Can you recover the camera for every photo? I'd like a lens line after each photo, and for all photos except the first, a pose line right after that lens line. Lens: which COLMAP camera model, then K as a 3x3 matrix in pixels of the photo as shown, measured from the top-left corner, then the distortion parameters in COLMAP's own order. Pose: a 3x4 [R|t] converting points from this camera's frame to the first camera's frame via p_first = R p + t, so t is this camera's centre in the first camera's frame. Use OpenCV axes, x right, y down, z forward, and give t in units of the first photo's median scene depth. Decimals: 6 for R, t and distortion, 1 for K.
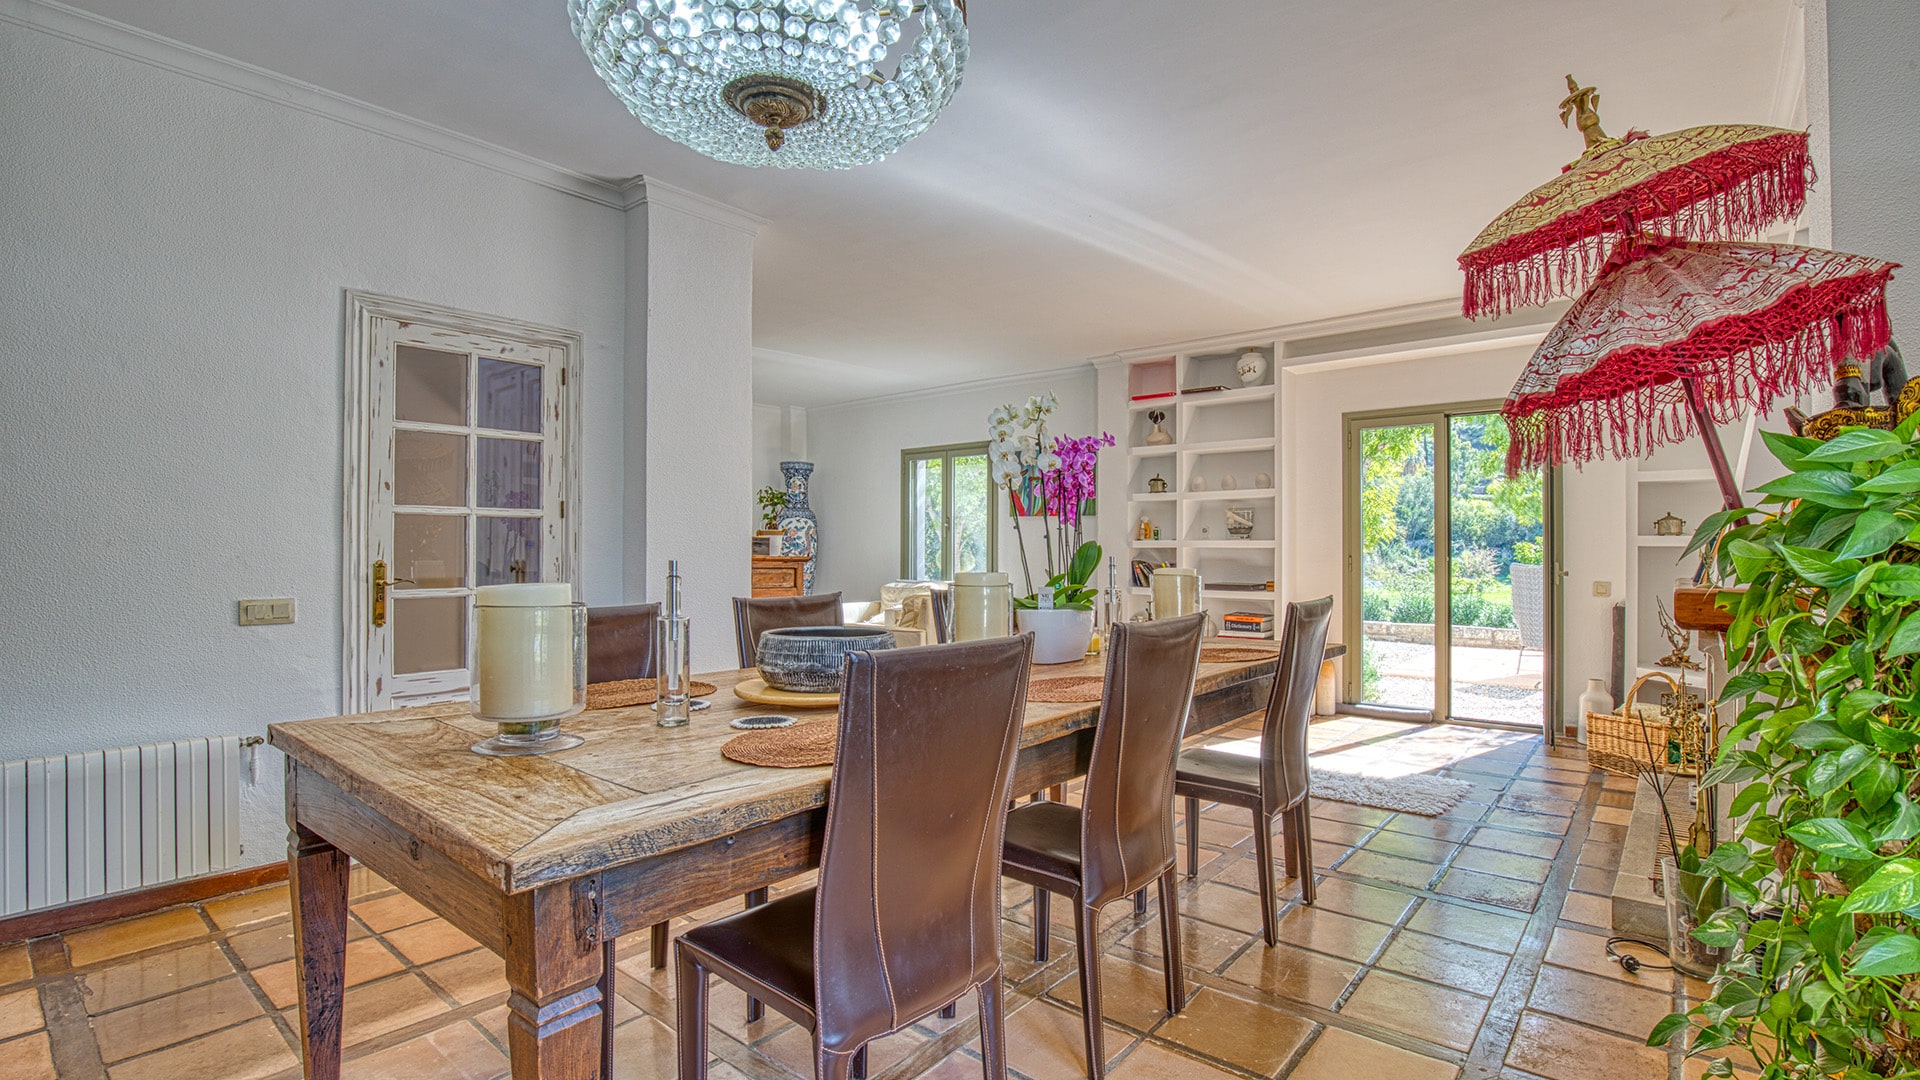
lens RADIAL K [[892.7, 0, 967.8], [0, 892.7, 543.8], [0, 0, 1]] dist [-0.033013, 0.006494]
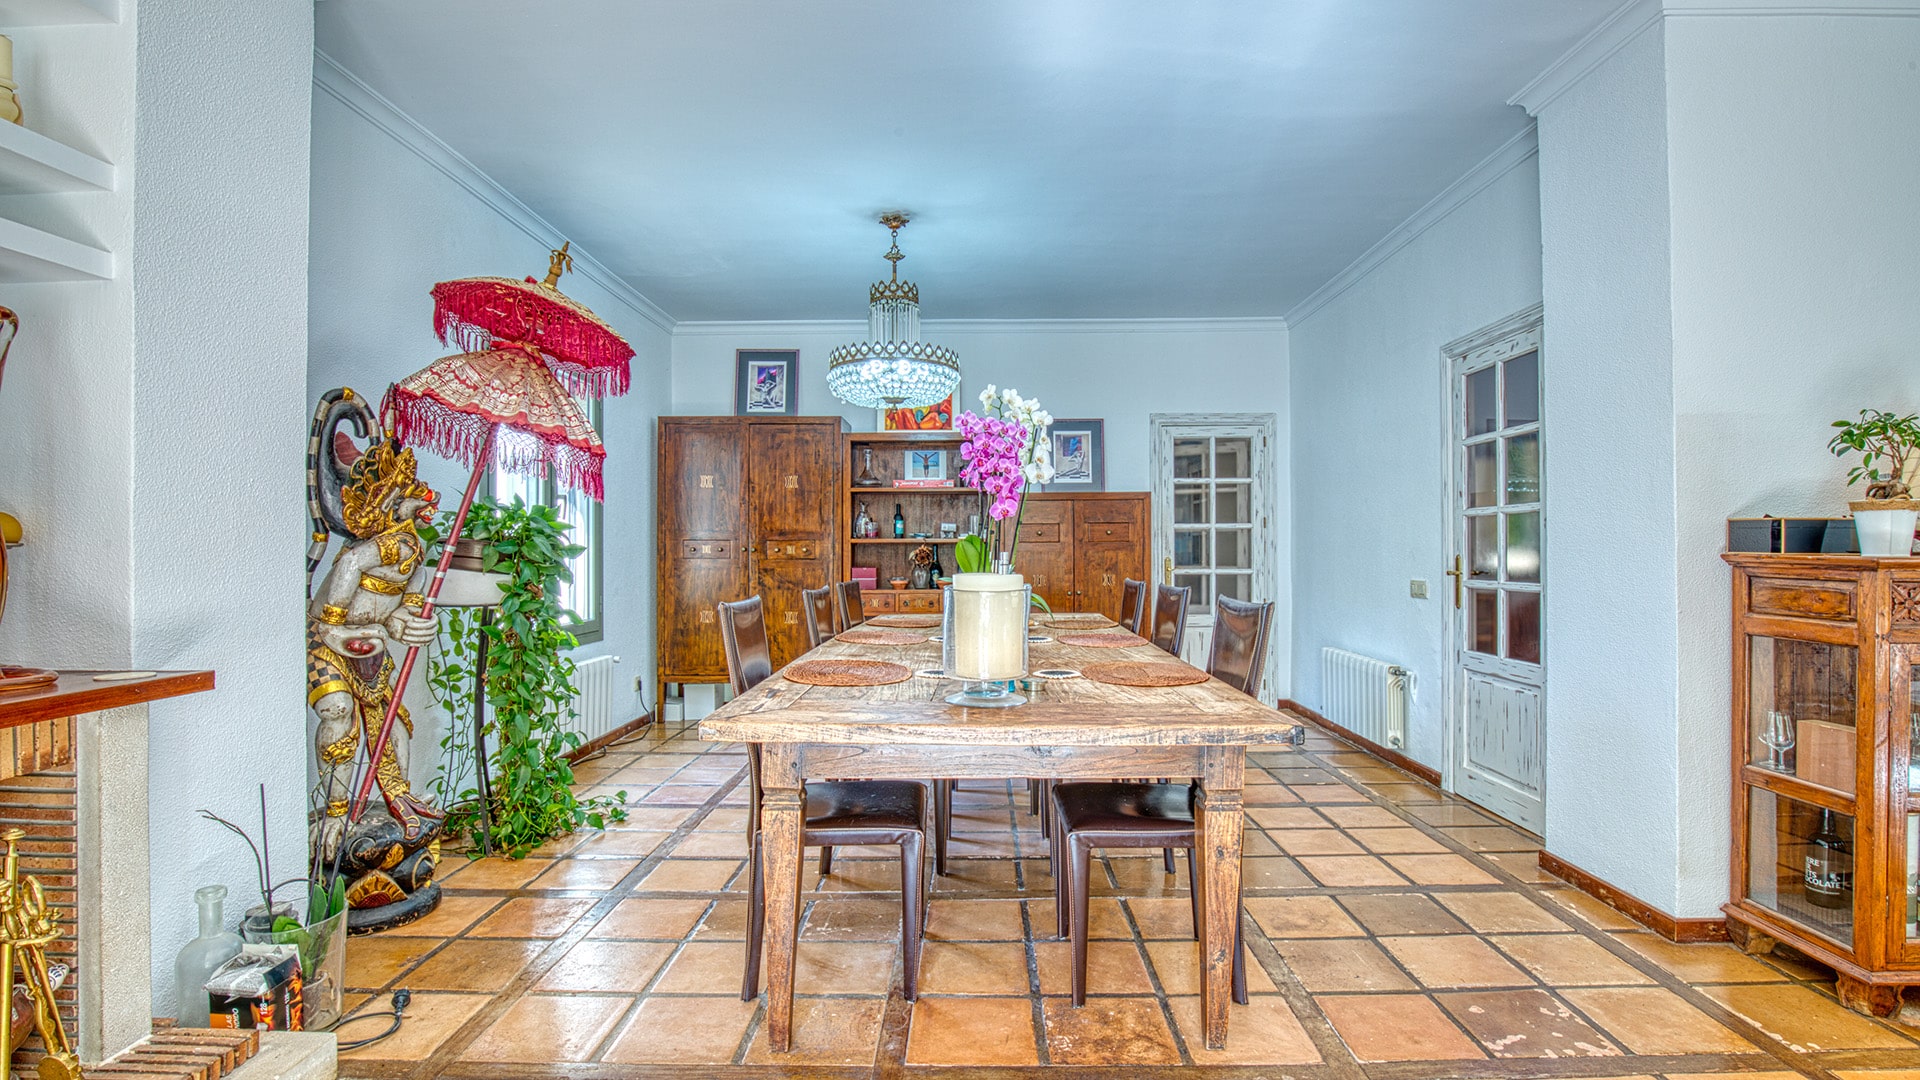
lens RADIAL K [[892.7, 0, 967.8], [0, 892.7, 543.8], [0, 0, 1]] dist [-0.033013, 0.006494]
pose [[-0.769440, -0.004332, -0.638704, 0.314871], [0.004532, 0.999915, -0.012241, 0.007557], [0.638702, -0.012313, -0.769355, 0.728592]]
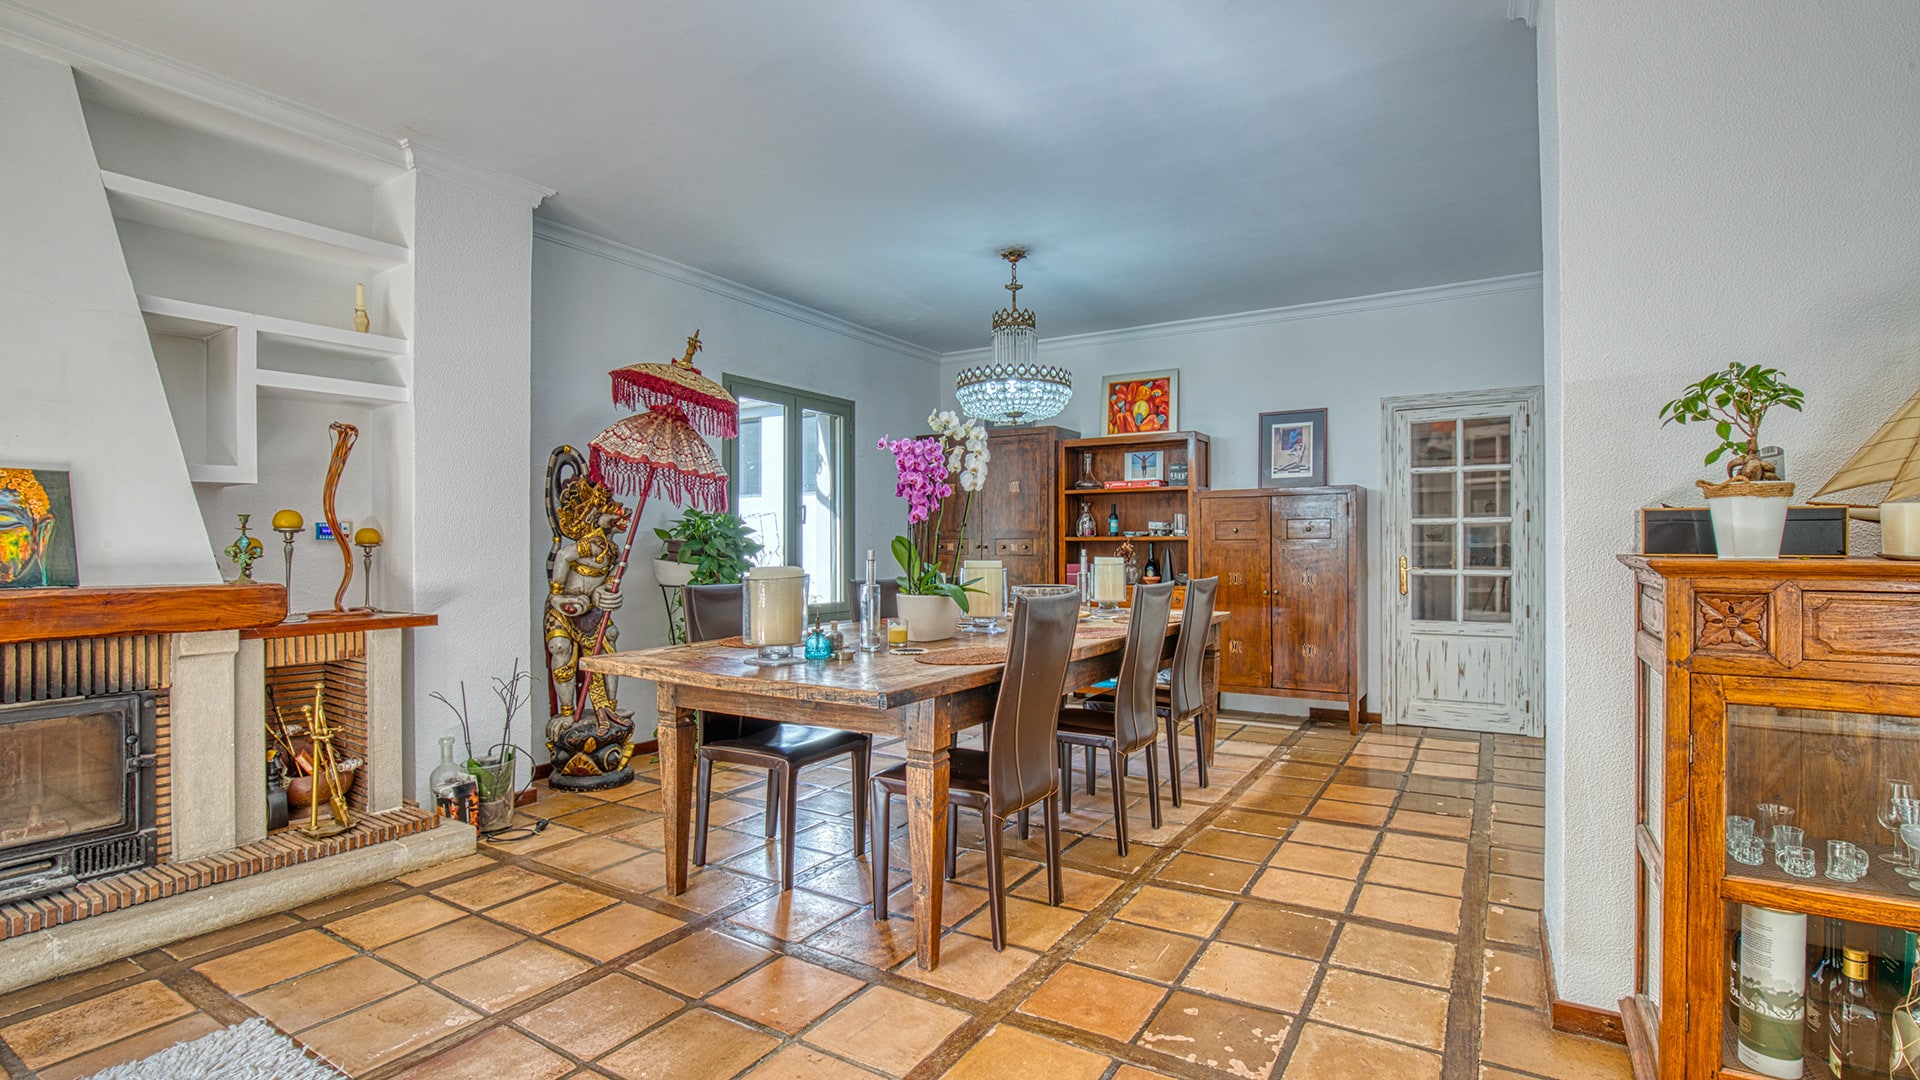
lens RADIAL K [[892.7, 0, 967.8], [0, 892.7, 543.8], [0, 0, 1]] dist [-0.033013, 0.006494]
pose [[-0.989524, -0.000895, -0.144368, 0.094687], [0.000565, 0.999949, -0.010078, 0.007970], [0.144369, -0.010054, -0.989473, 0.905199]]
